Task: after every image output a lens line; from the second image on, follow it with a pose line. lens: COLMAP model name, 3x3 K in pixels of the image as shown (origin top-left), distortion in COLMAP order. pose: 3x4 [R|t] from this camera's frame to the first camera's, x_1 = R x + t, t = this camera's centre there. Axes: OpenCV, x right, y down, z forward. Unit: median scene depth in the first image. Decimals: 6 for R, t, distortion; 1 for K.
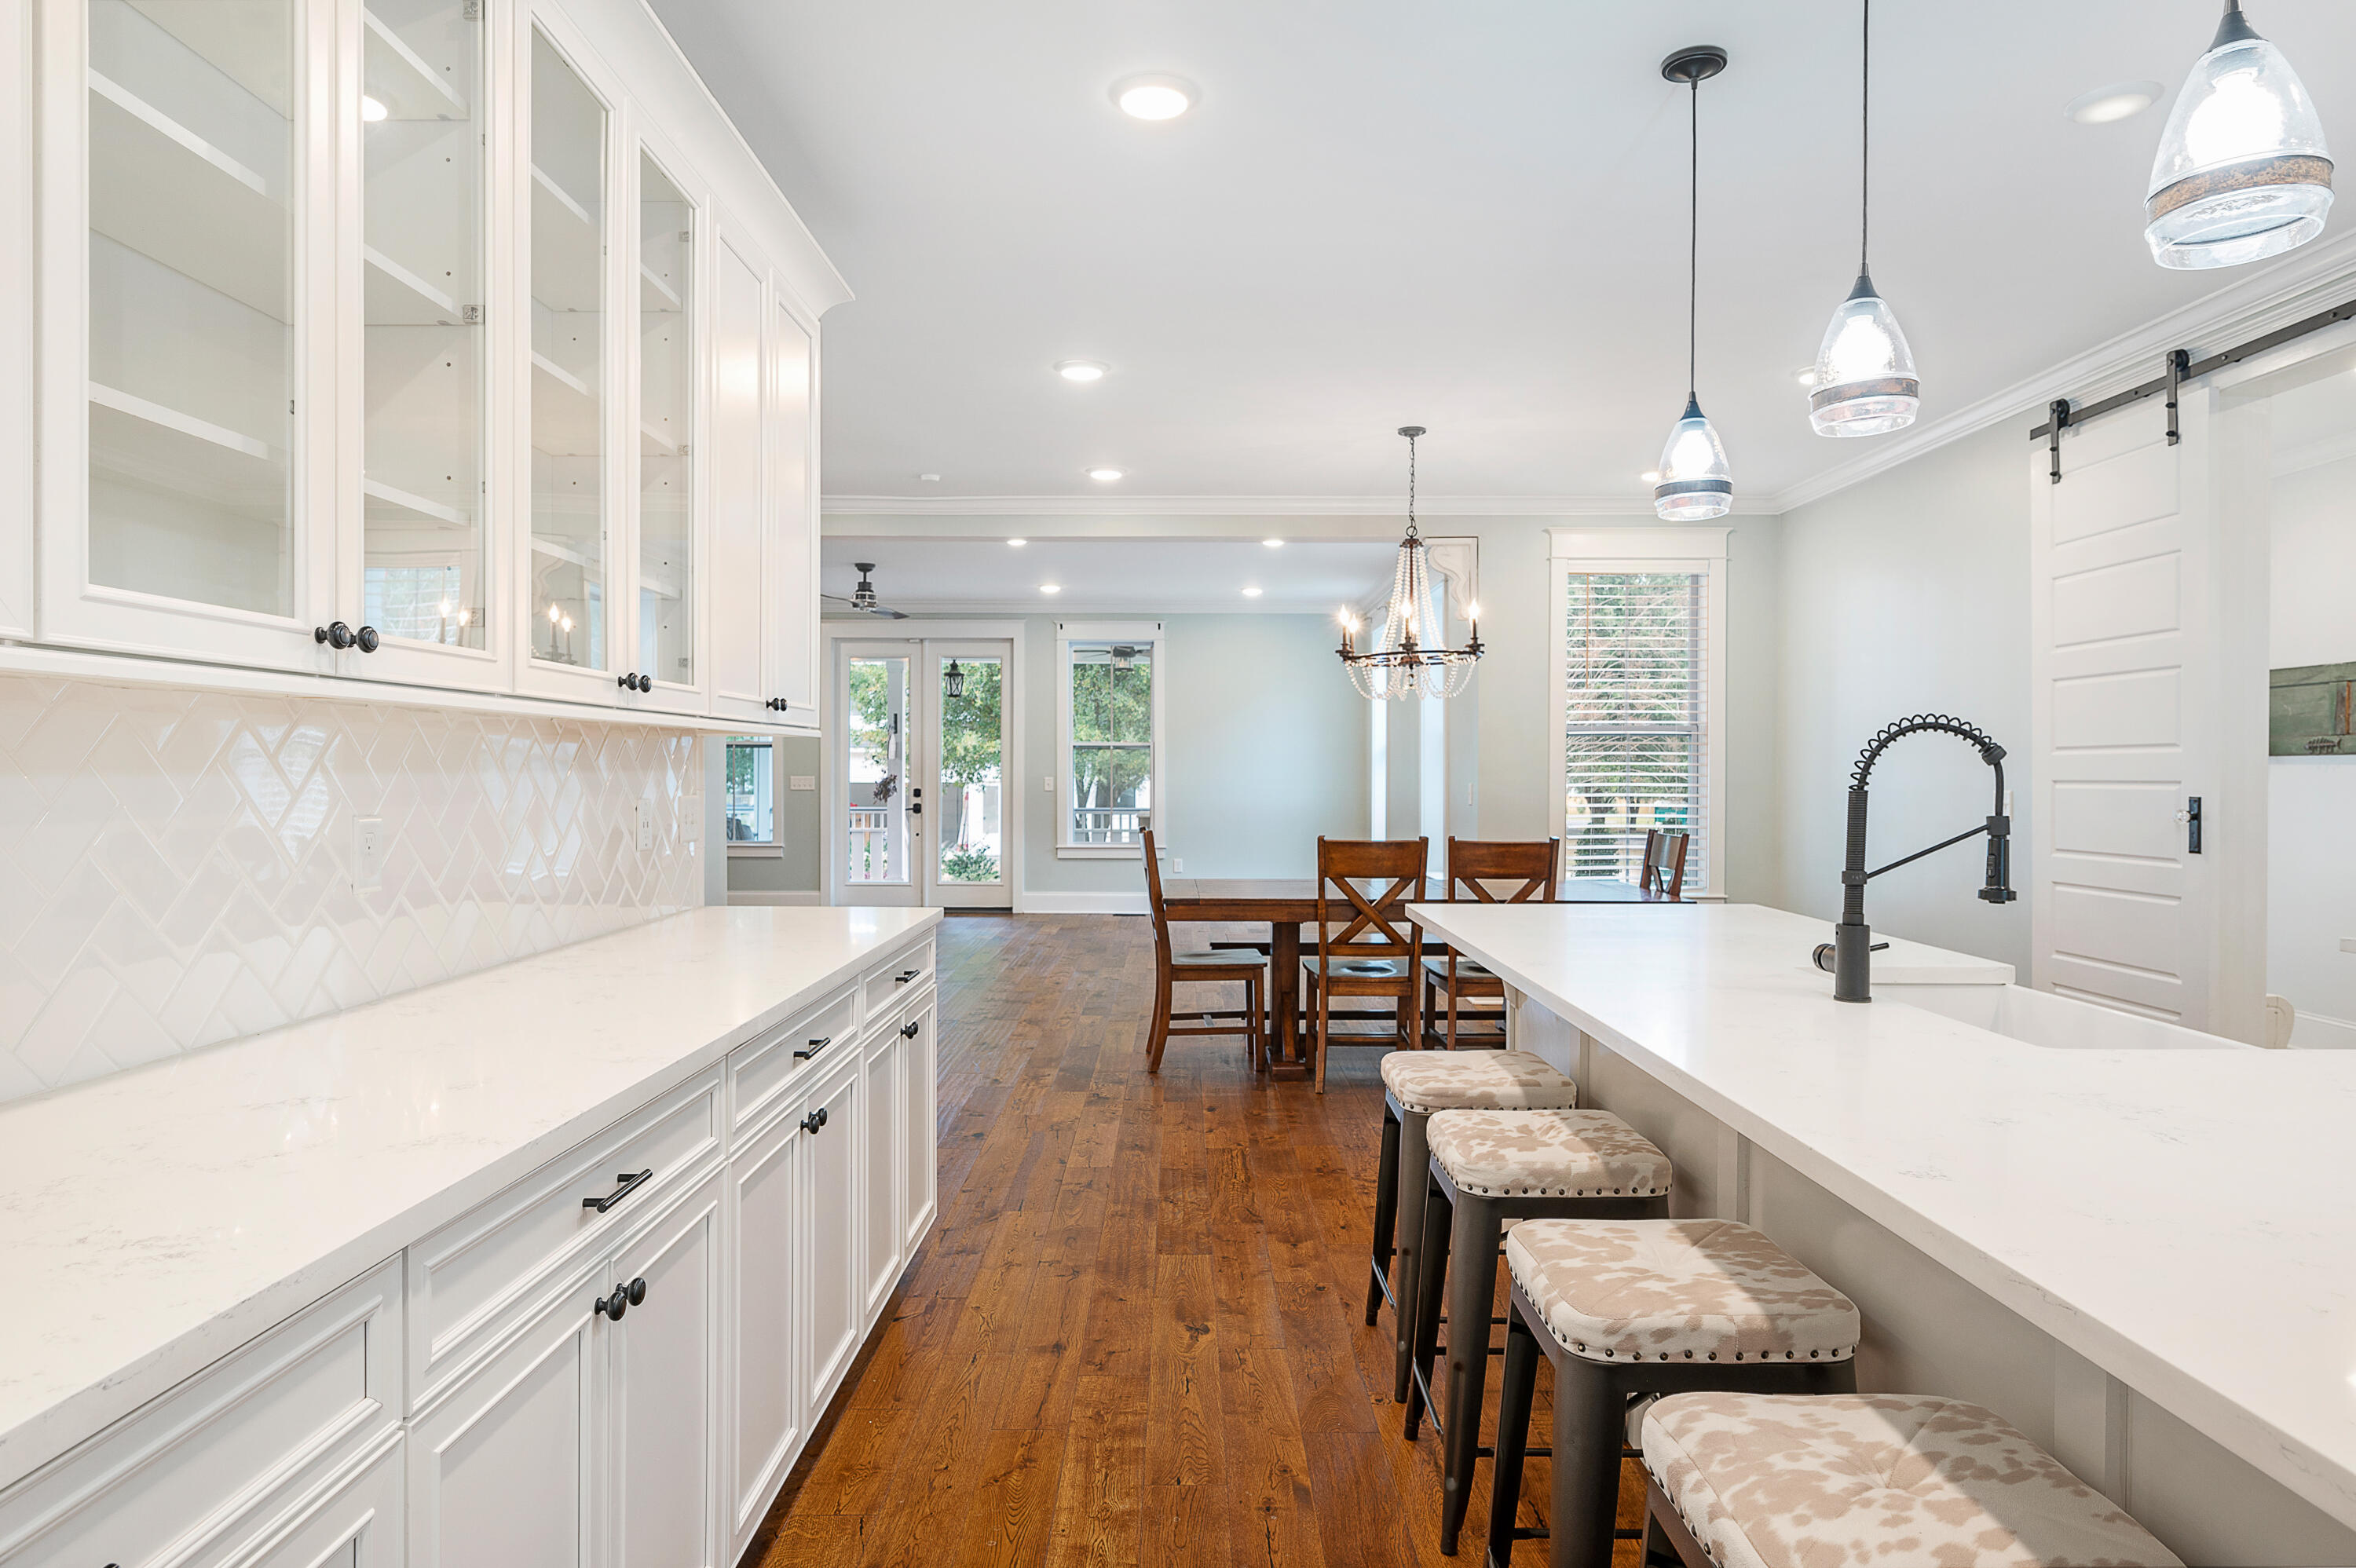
lens RADIAL K [[1434.7, 0, 1178.0], [0, 1434.7, 784.0], [0, 0, 1]] dist [-0.003204, -0.000668]
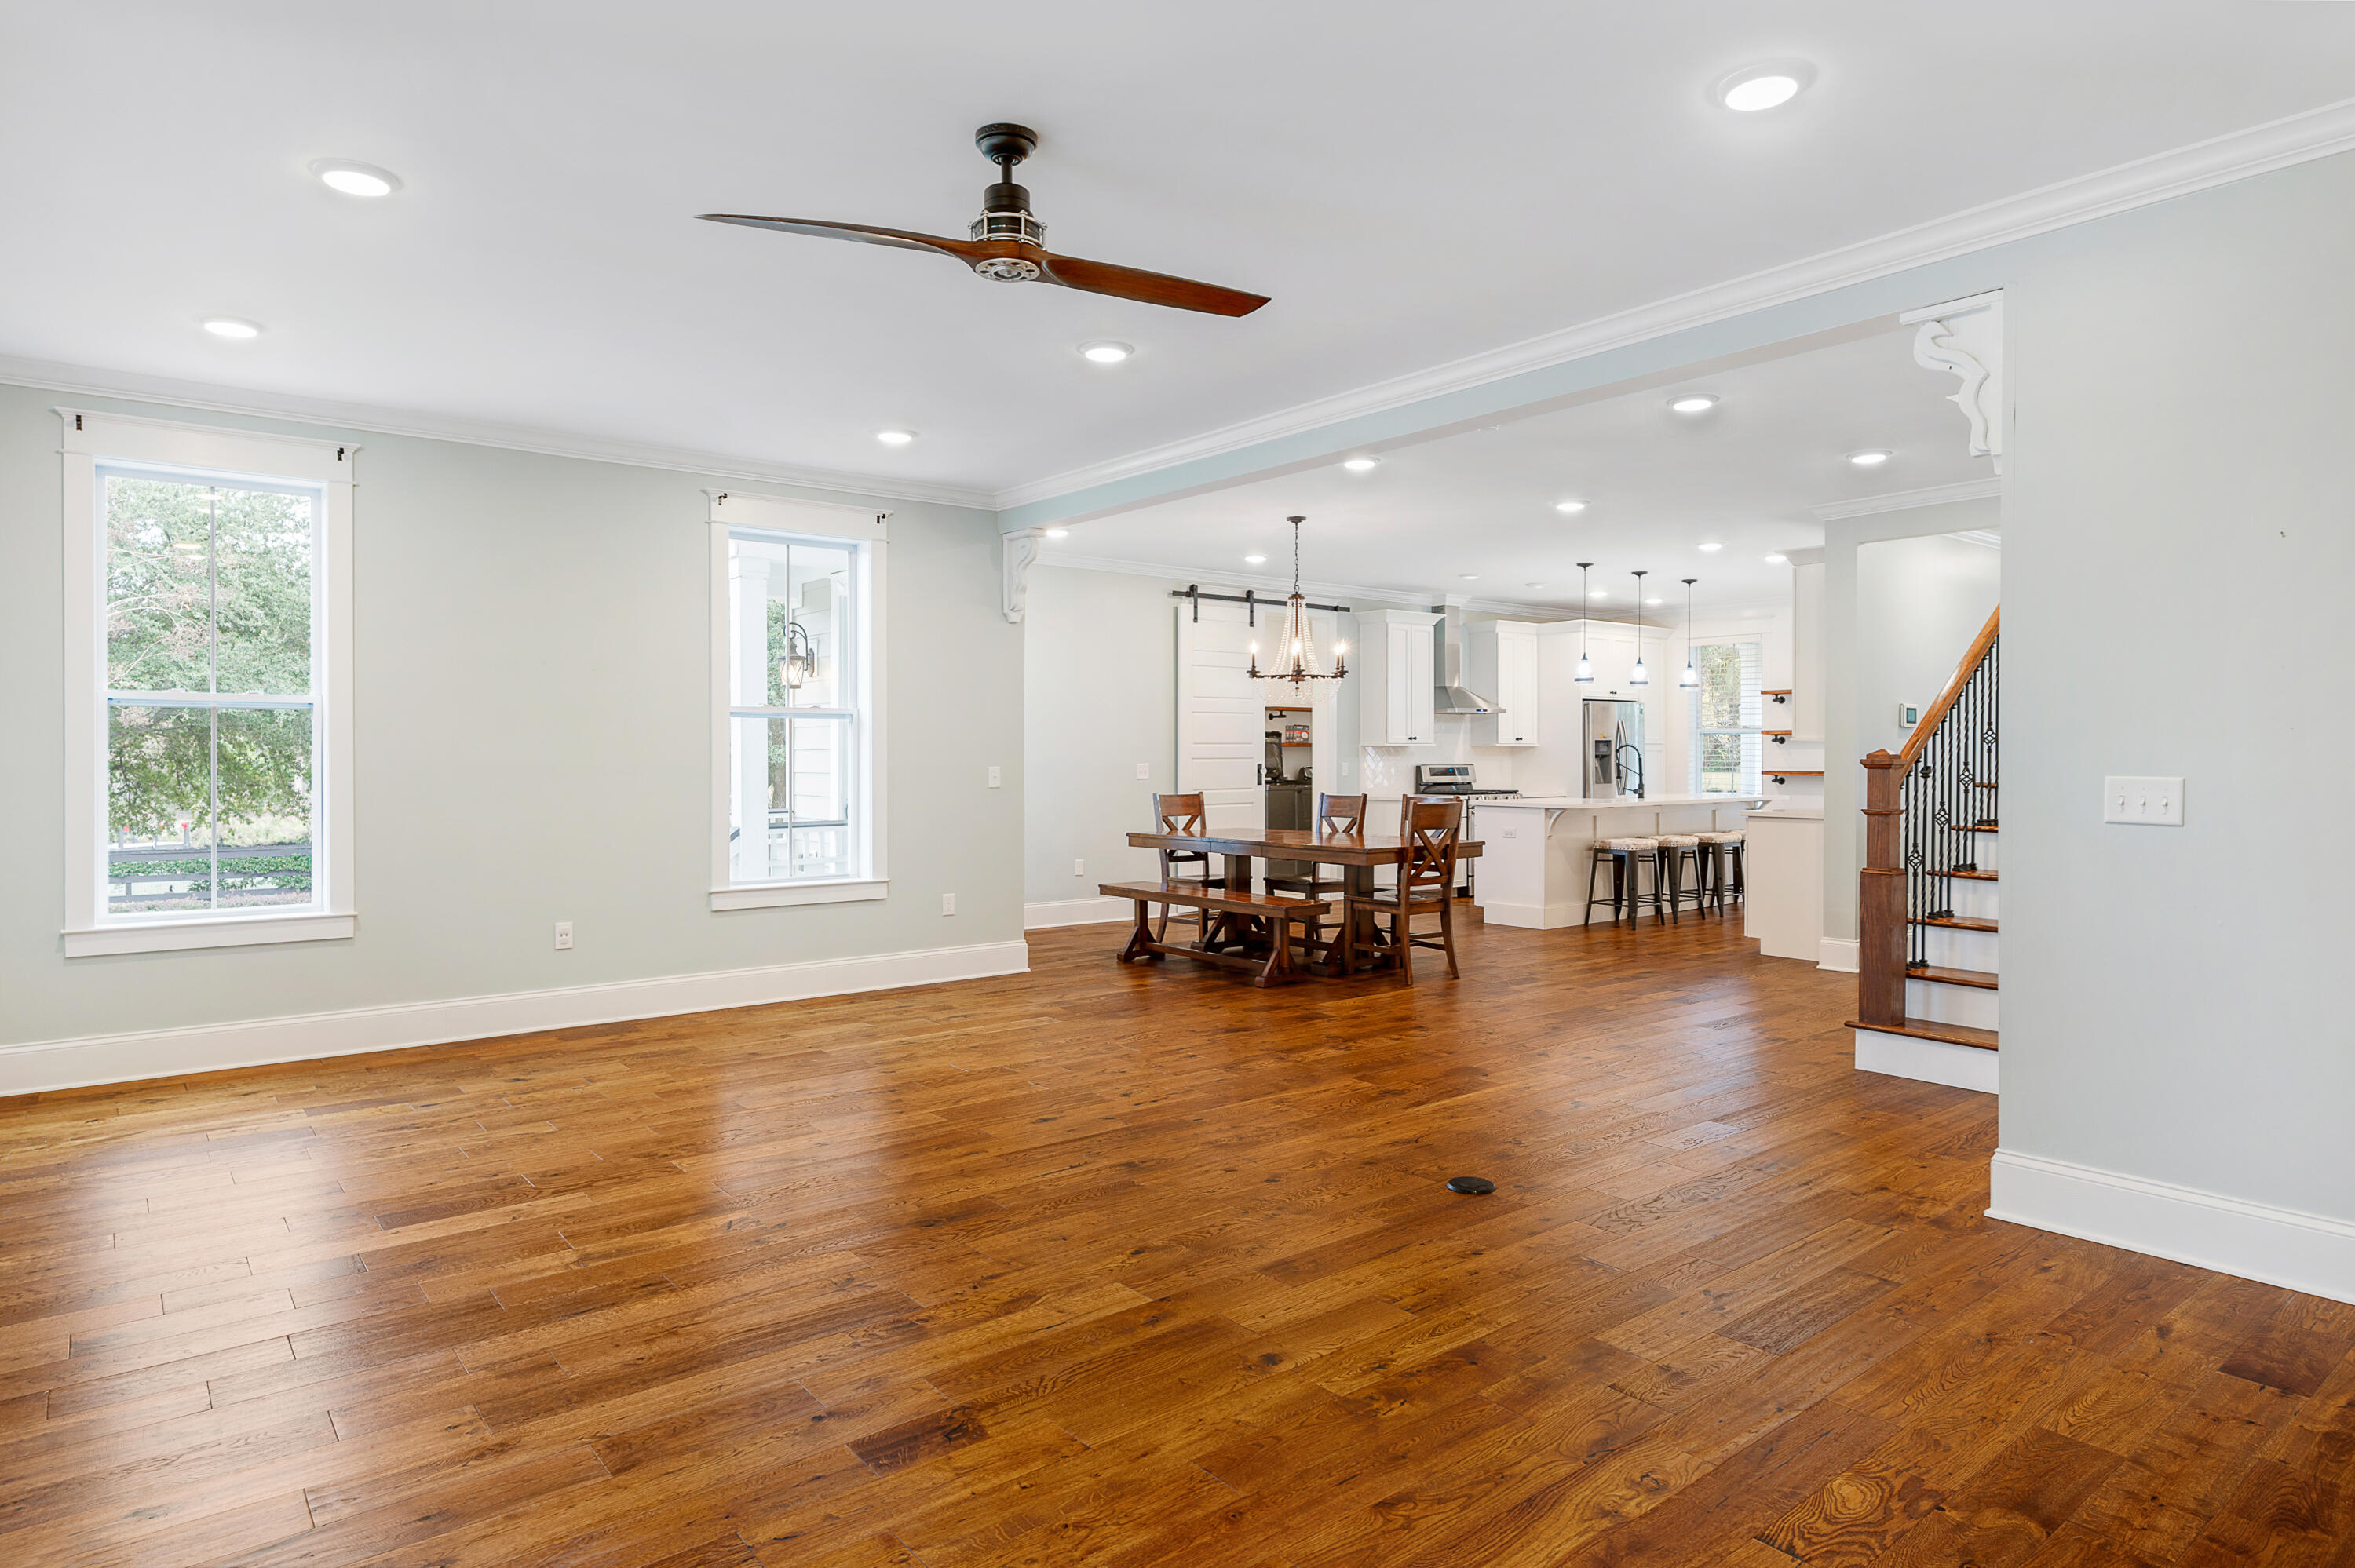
lens RADIAL K [[1343.2, 0, 1177.5], [0, 1343.2, 784.0], [0, 0, 1]] dist [0.000589, 0.000033]
pose [[-0.630583, -0.017411, 0.775927, -1.566818], [0.004685, 0.999645, 0.026238, -0.025961], [-0.776108, 0.020180, -0.630277, 3.731504]]
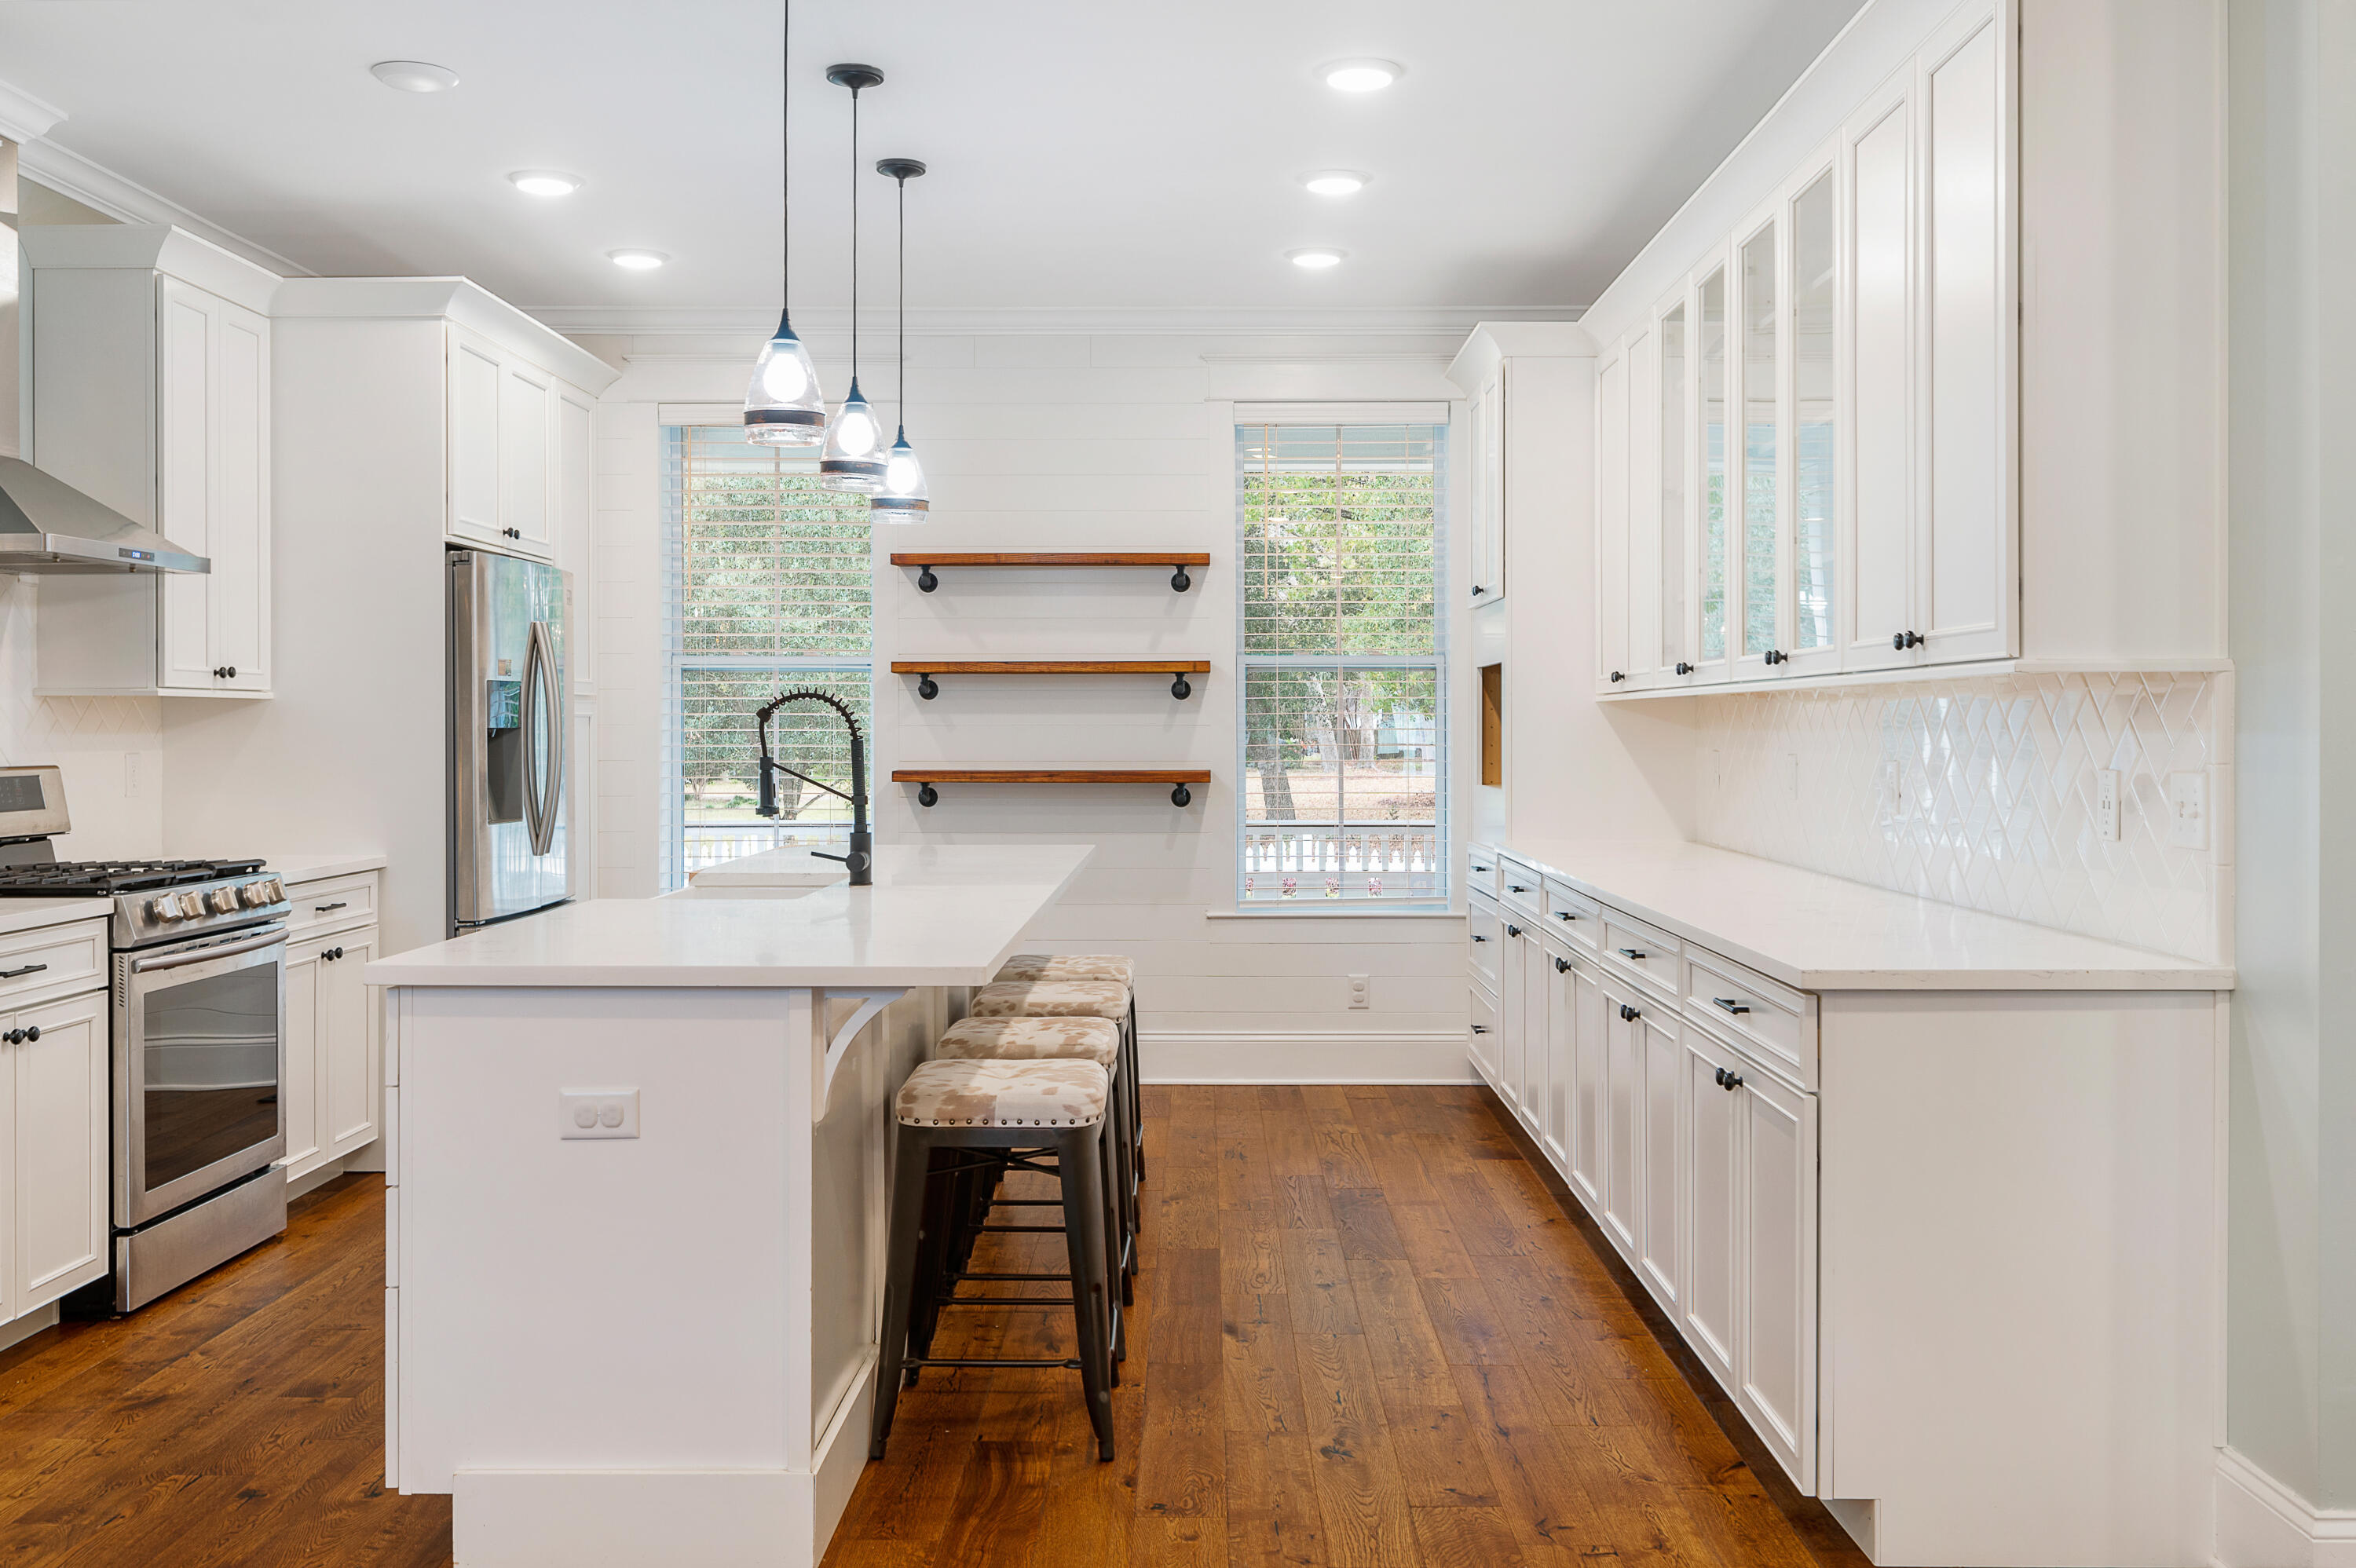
lens RADIAL K [[2064.1, 0, 1178.0], [0, 2064.1, 784.0], [0, 0, 1]] dist [0.003978, 0.002599]
pose [[-0.999960, -0.000024, 0.008965, 0.089990], [0.000276, 0.999439, 0.033491, -0.014684], [-0.008960, 0.033492, -0.999399, 2.129254]]
